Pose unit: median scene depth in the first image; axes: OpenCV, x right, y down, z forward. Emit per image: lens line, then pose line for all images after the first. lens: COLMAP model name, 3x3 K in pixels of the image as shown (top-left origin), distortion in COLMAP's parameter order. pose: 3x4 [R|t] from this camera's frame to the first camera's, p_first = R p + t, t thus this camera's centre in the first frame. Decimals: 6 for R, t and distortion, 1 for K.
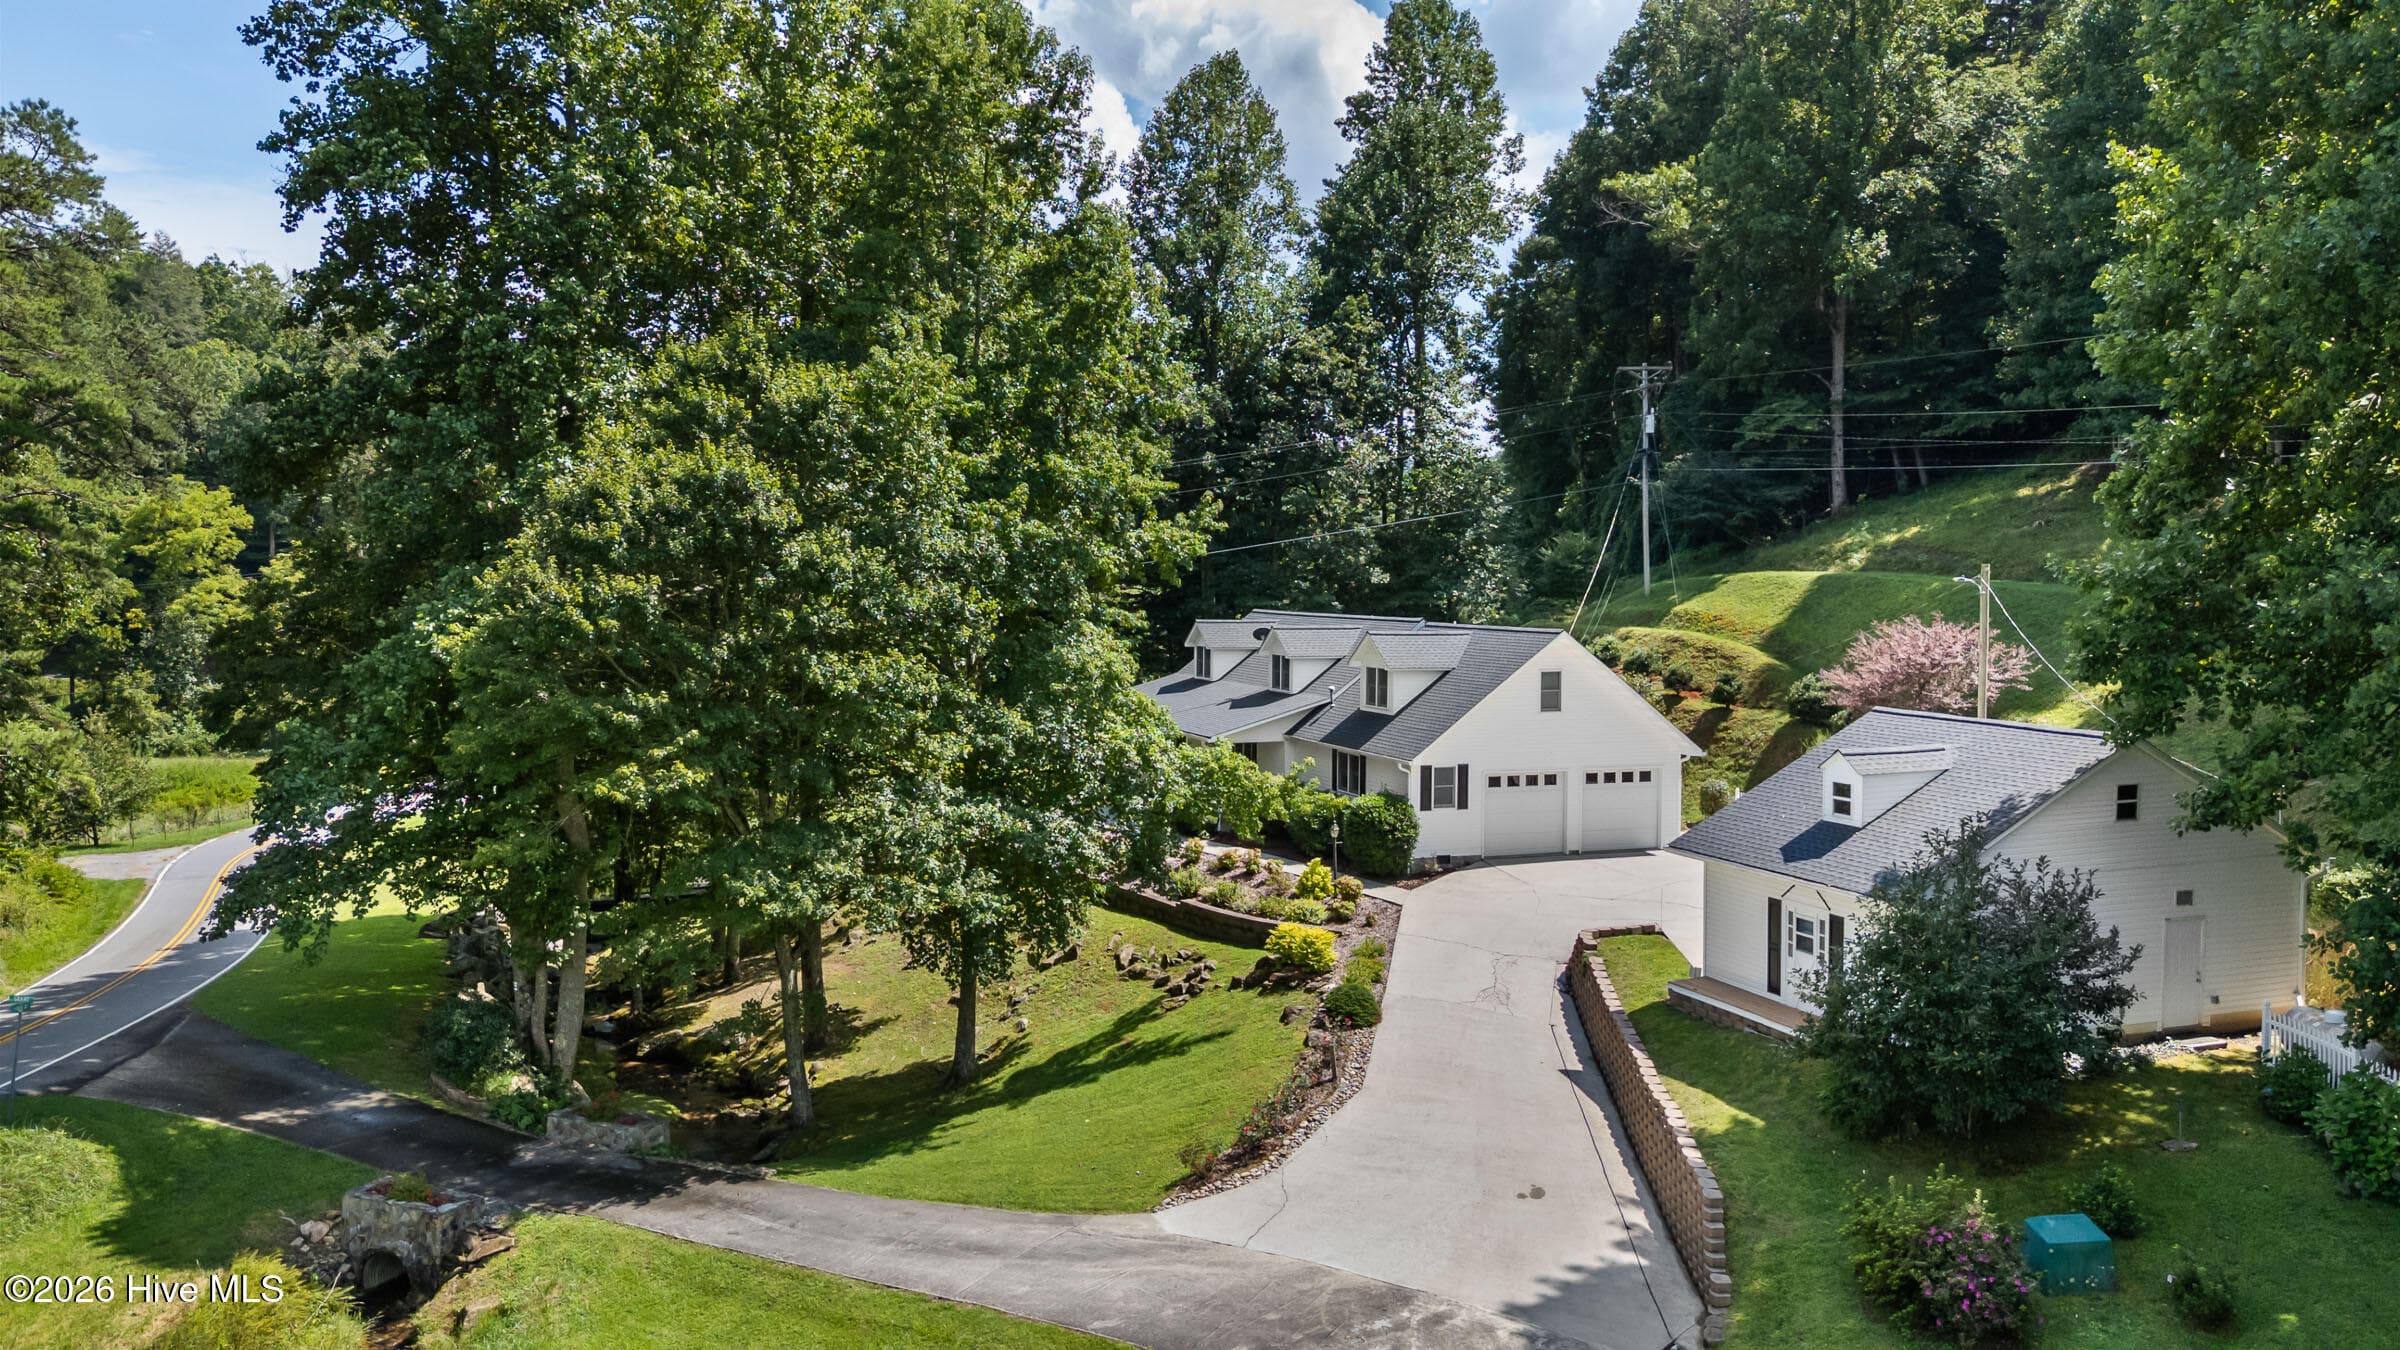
lens RADIAL K [[1682.4, 0, 1200.0], [0, 1682.4, 675.0], [0, 0, 1]] dist [-0.000571, -0.000145]
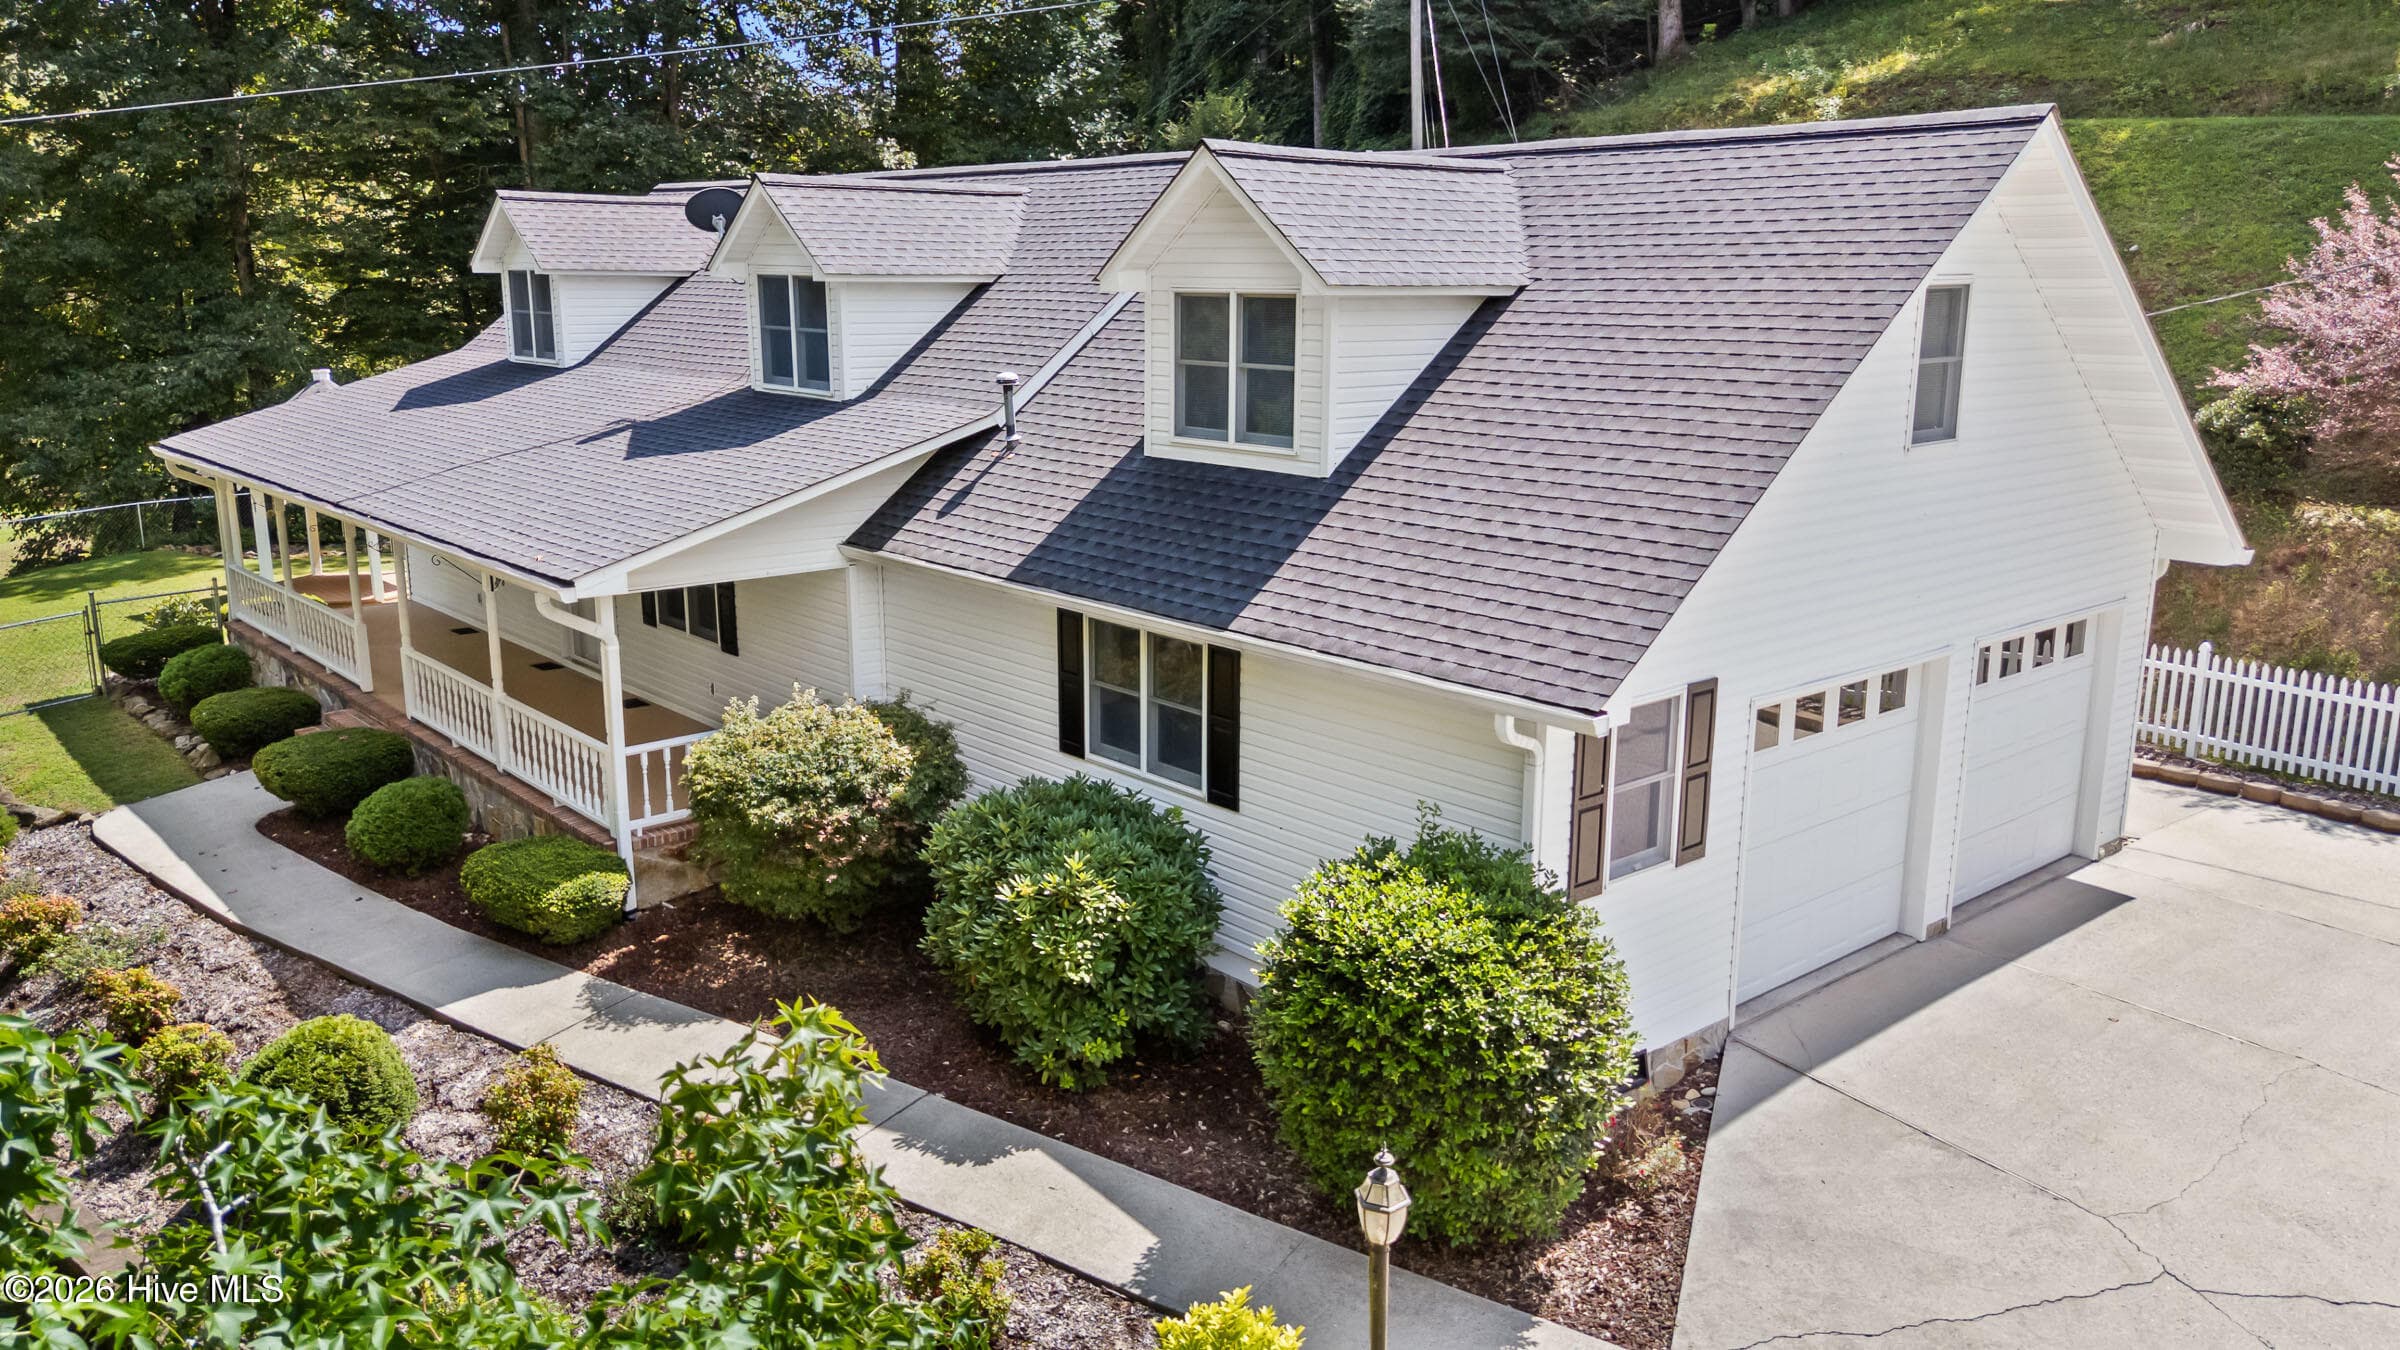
lens RADIAL K [[1682.4, 0, 1200.0], [0, 1682.4, 675.0], [0, 0, 1]] dist [-0.000571, -0.000145]
pose [[0.935146, -0.085930, 0.343683, 0.007026], [0.022428, 0.982550, 0.184639, 0.005999], [-0.353552, -0.164956, 0.920755, 0.764967]]
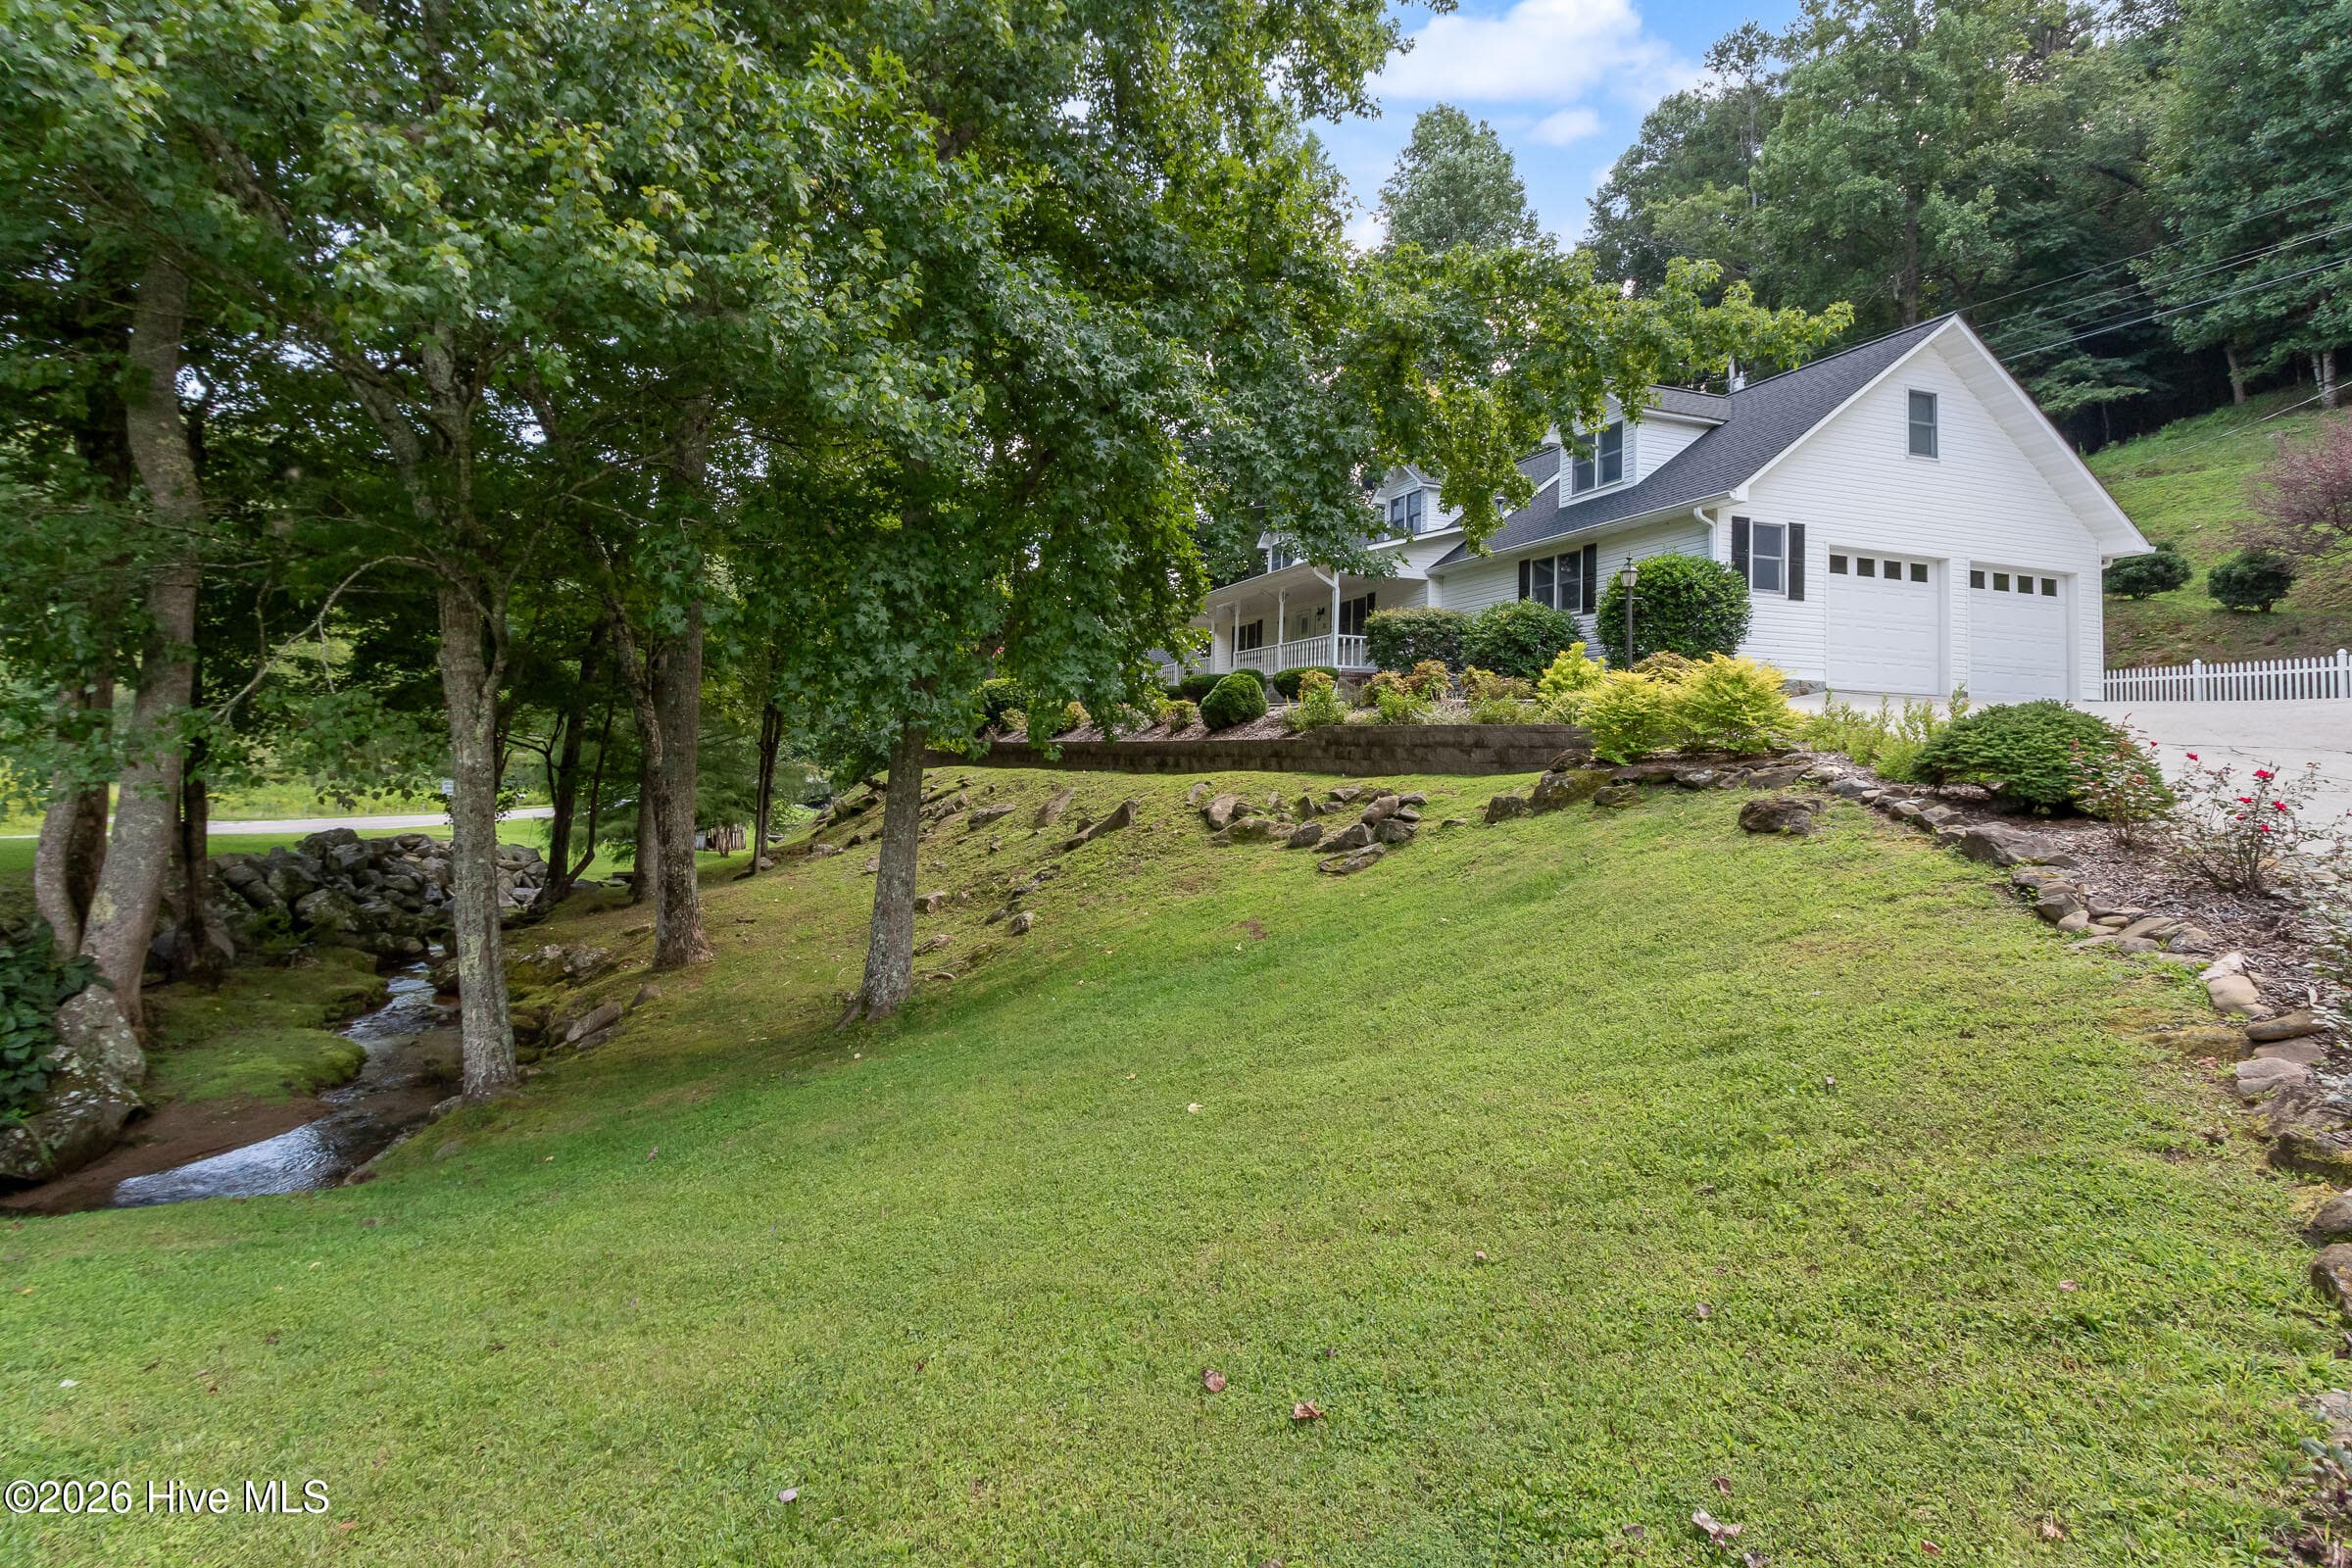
lens RADIAL K [[1092.3, 0, 1176.0], [0, 1092.3, 784.0], [0, 0, 1]] dist [0.001781, 0.000674]
pose [[0.999542, 0.028219, -0.010911, -0.050195], [-0.028693, 0.998524, -0.046124, 0.159181], [0.009593, 0.046416, 0.998876, 0.590948]]
